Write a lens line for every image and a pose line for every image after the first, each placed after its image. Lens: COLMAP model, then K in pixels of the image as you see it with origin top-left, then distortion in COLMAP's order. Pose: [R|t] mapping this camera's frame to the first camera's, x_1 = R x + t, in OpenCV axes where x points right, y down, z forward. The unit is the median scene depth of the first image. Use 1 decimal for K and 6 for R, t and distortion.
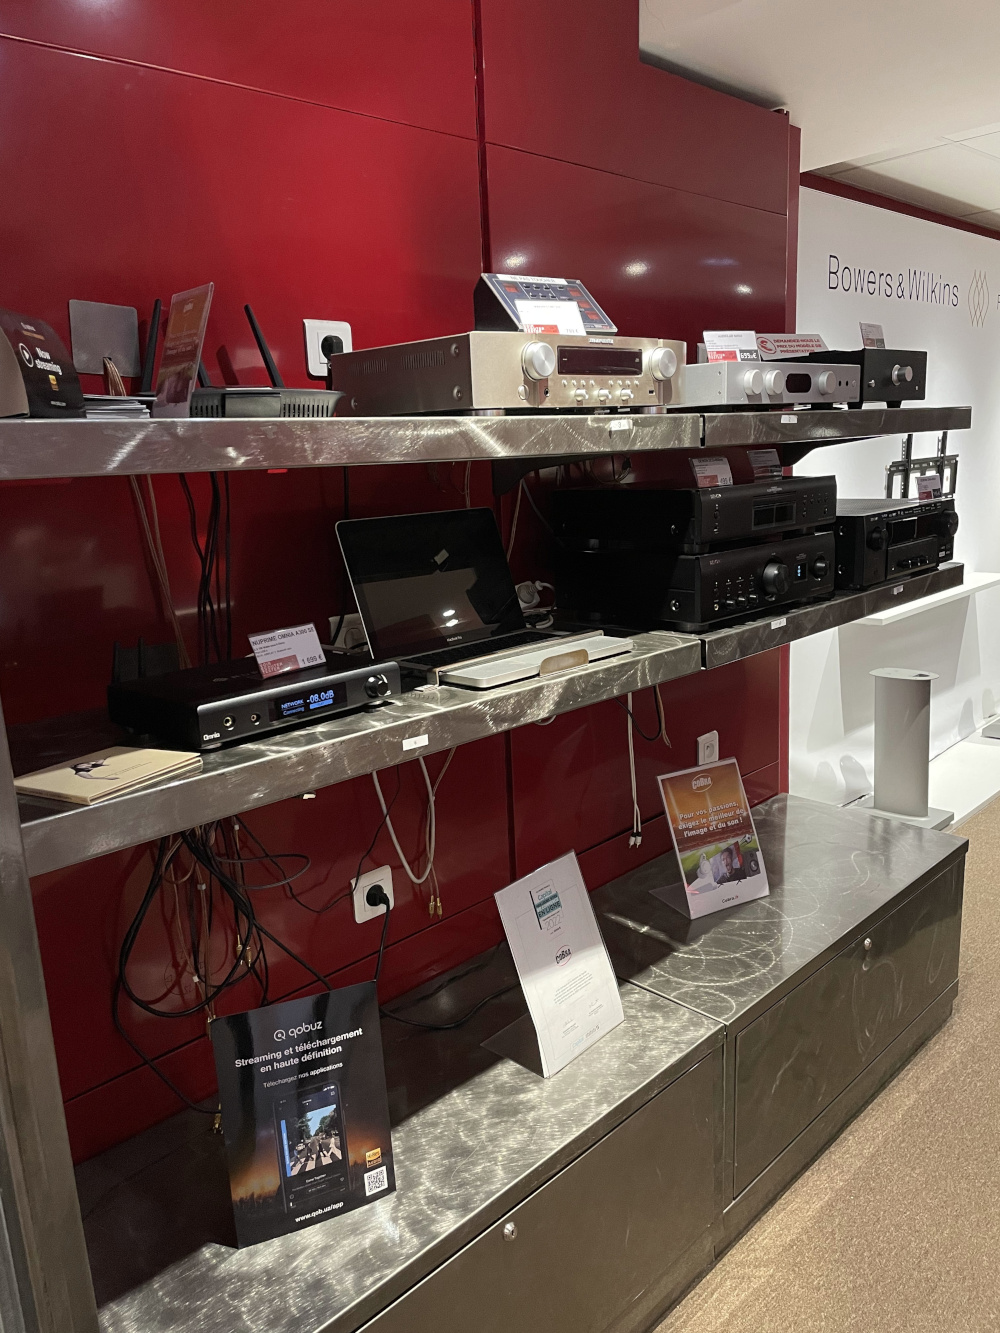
lens RADIAL K [[1031.8, 0, 498.1], [0, 1031.8, 672.2], [0, 0, 1]] dist [0.048027, -0.042045]
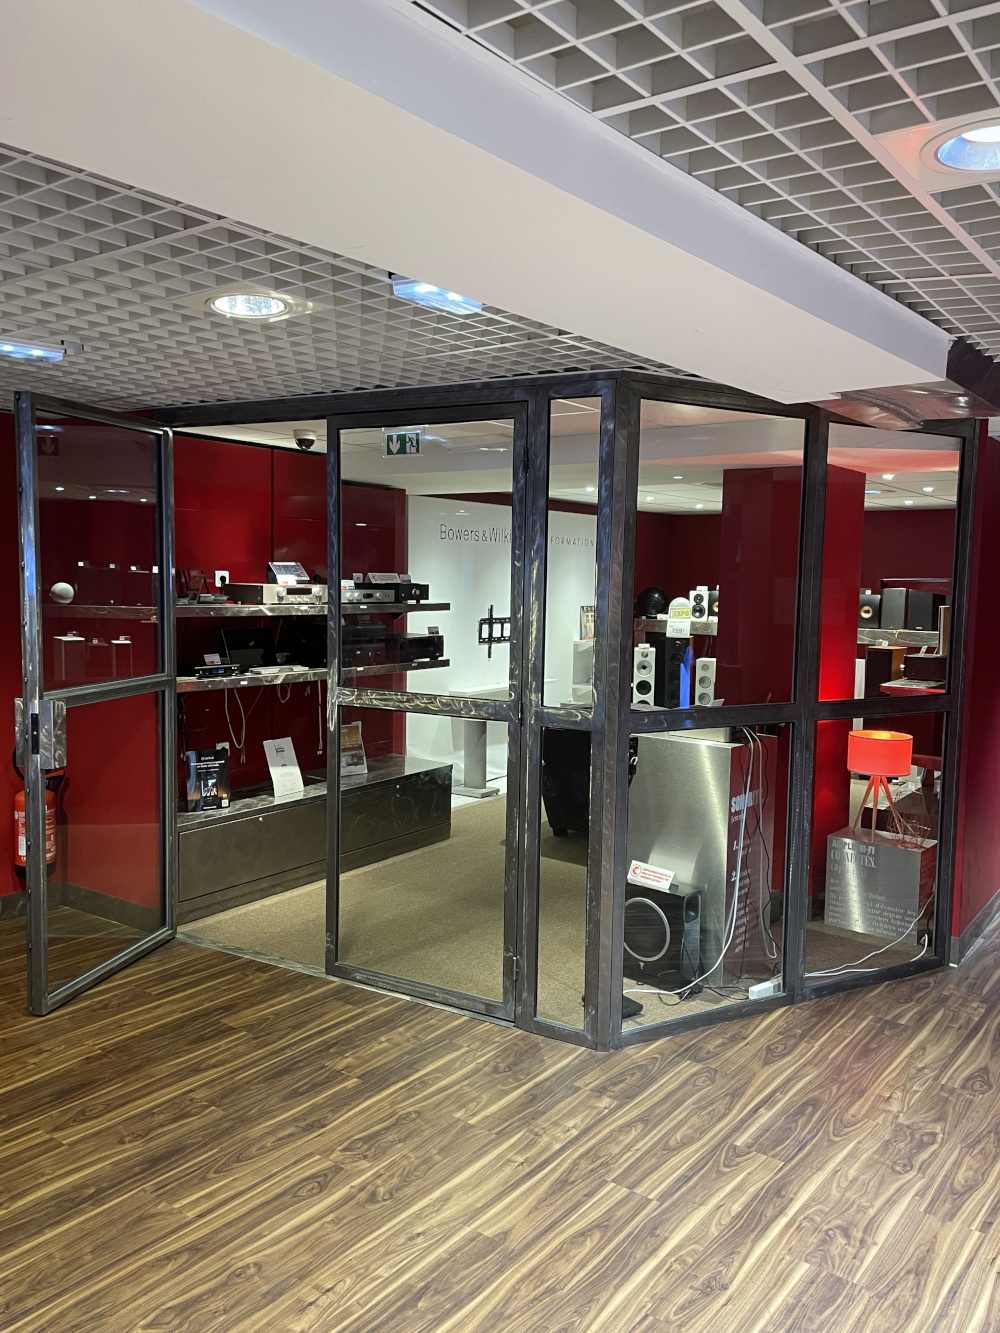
lens RADIAL K [[1044.0, 0, 504.8], [0, 1044.0, 668.1], [0, 0, 1]] dist [0.086867, 0.000585]
pose [[0.980629, 0.050251, 0.189321, 0.119316], [-0.025580, 0.991109, -0.130570, 0.441296], [-0.194199, 0.123198, 0.973195, -2.727958]]
